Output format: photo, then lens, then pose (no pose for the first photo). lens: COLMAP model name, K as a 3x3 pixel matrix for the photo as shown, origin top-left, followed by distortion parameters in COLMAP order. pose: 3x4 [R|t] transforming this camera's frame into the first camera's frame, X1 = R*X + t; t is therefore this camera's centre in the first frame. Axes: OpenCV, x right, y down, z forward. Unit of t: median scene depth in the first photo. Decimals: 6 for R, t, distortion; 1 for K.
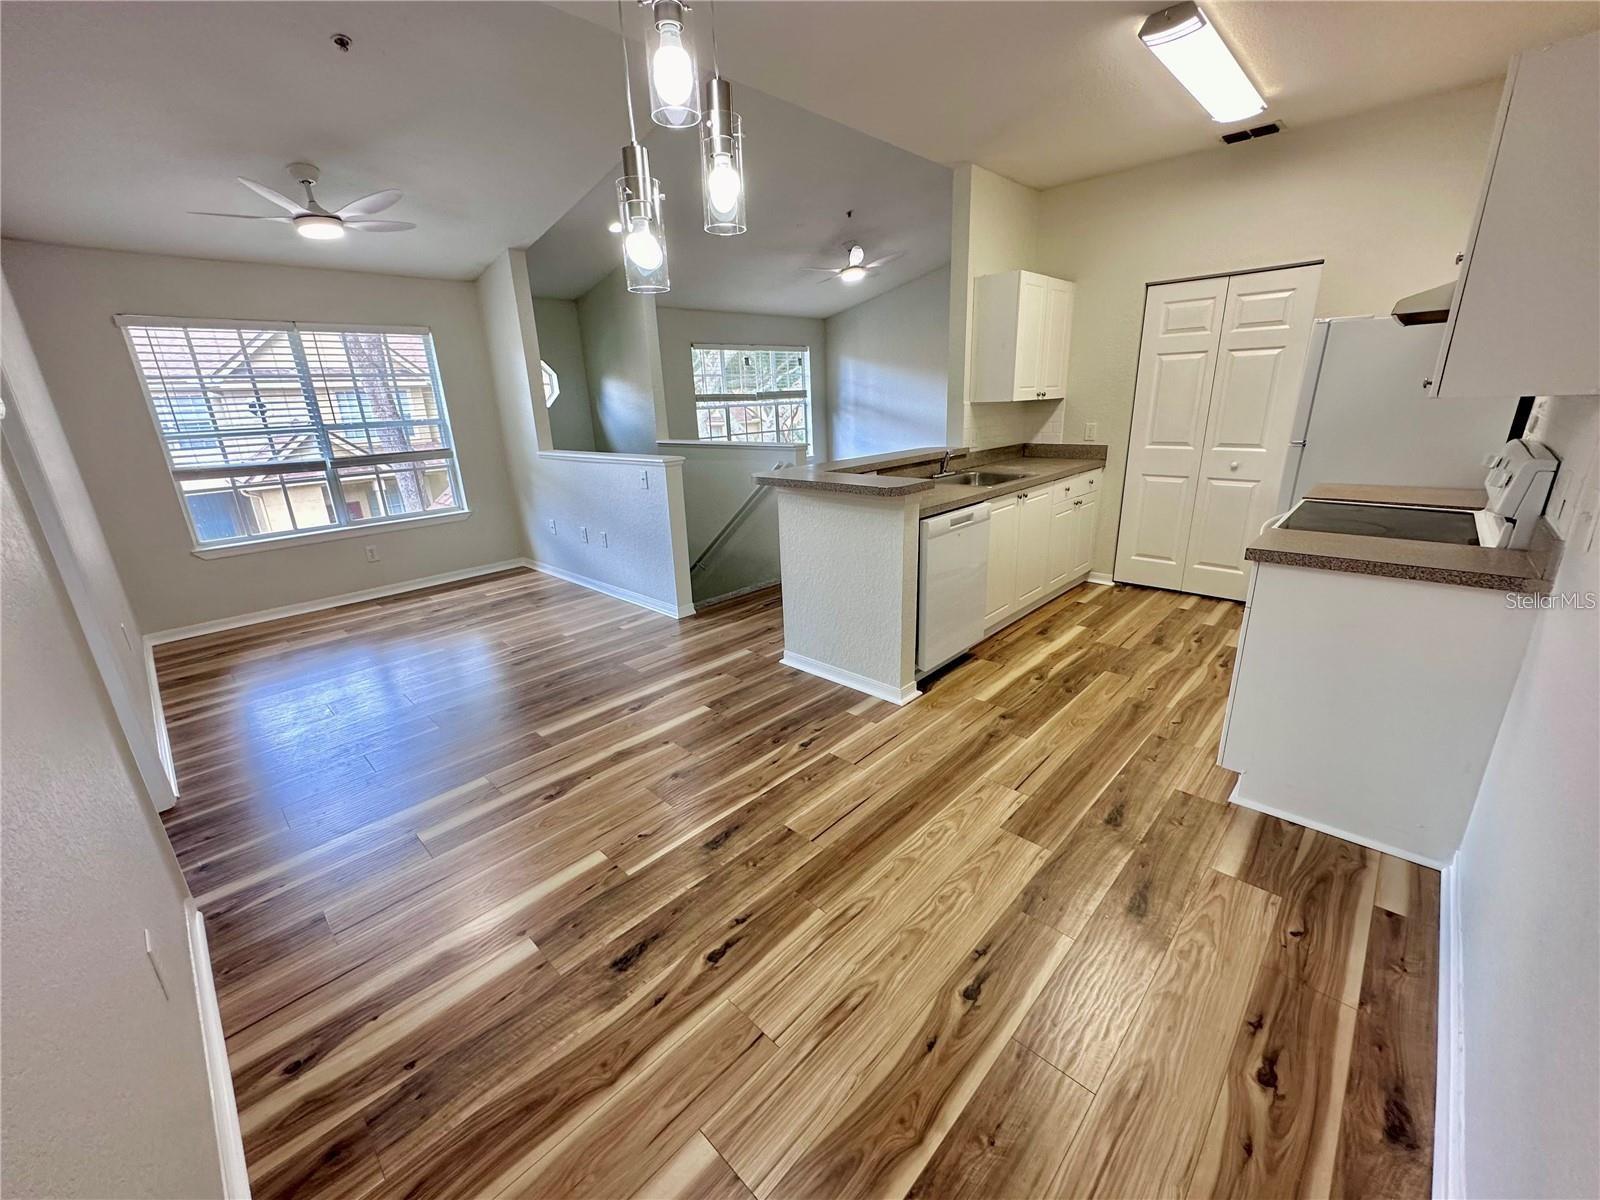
lens RADIAL K [[637.5, 0, 801.6], [0, 637.5, 600.1], [0, 0, 1]] dist [-0.001867, 0.000152]
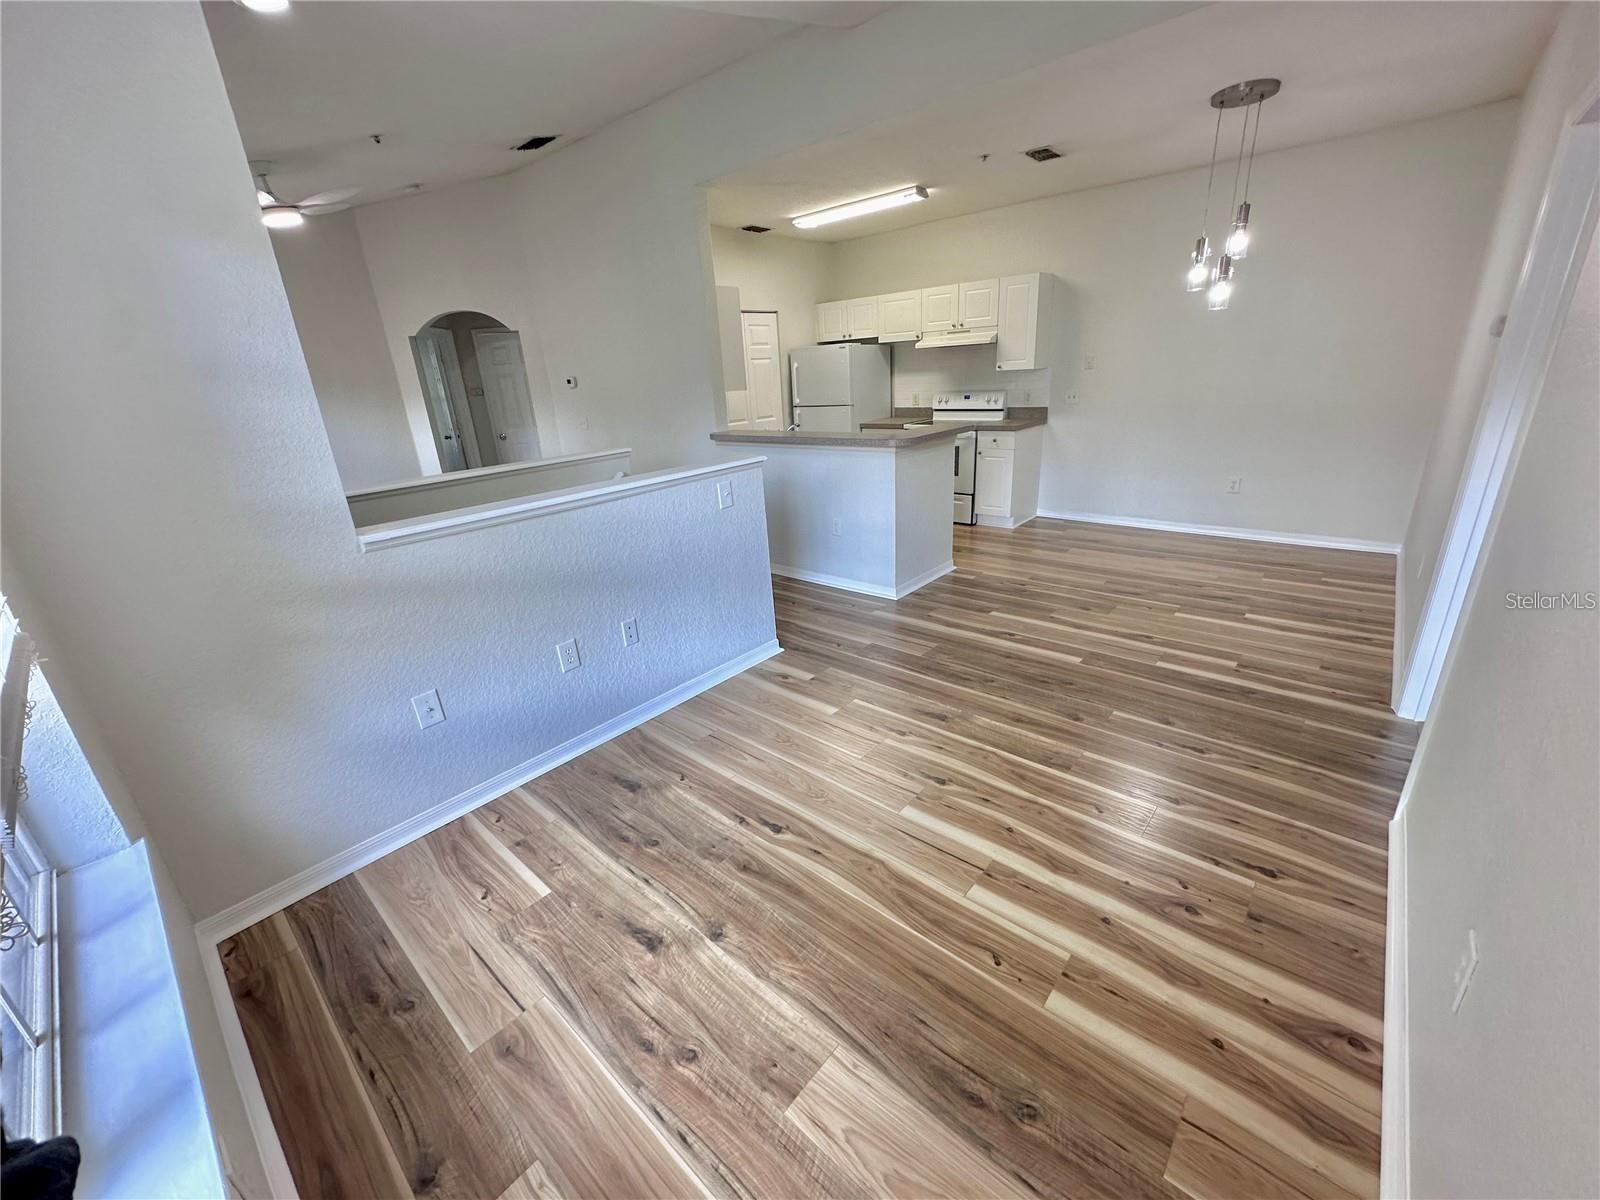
lens RADIAL K [[637.5, 0, 801.6], [0, 637.5, 600.1], [0, 0, 1]] dist [-0.001867, 0.000152]
pose [[-0.041647, -0.302189, 0.952338, -1.288924], [0.363352, 0.883320, 0.296178, -0.354085], [-0.930721, 0.358369, 0.073013, 1.211205]]
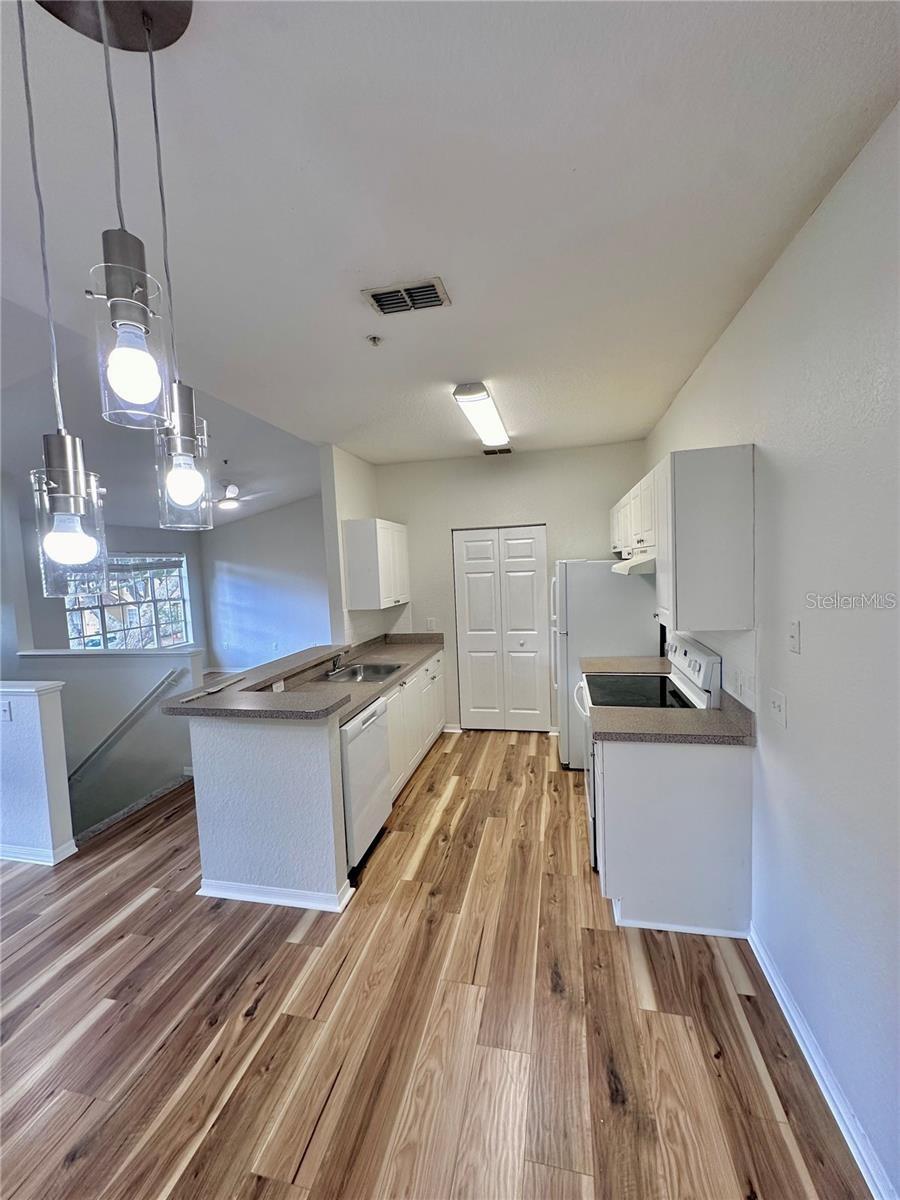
lens RADIAL K [[478.1, 0, 450.0], [0, 478.1, 600.0], [0, 0, 1]] dist [-0.001867, 0.000152]
pose [[0.858013, -0.037337, 0.512269, -0.064844], [0.167588, 0.963122, -0.210500, -0.123097], [-0.485518, 0.266462, 0.832629, 0.127696]]
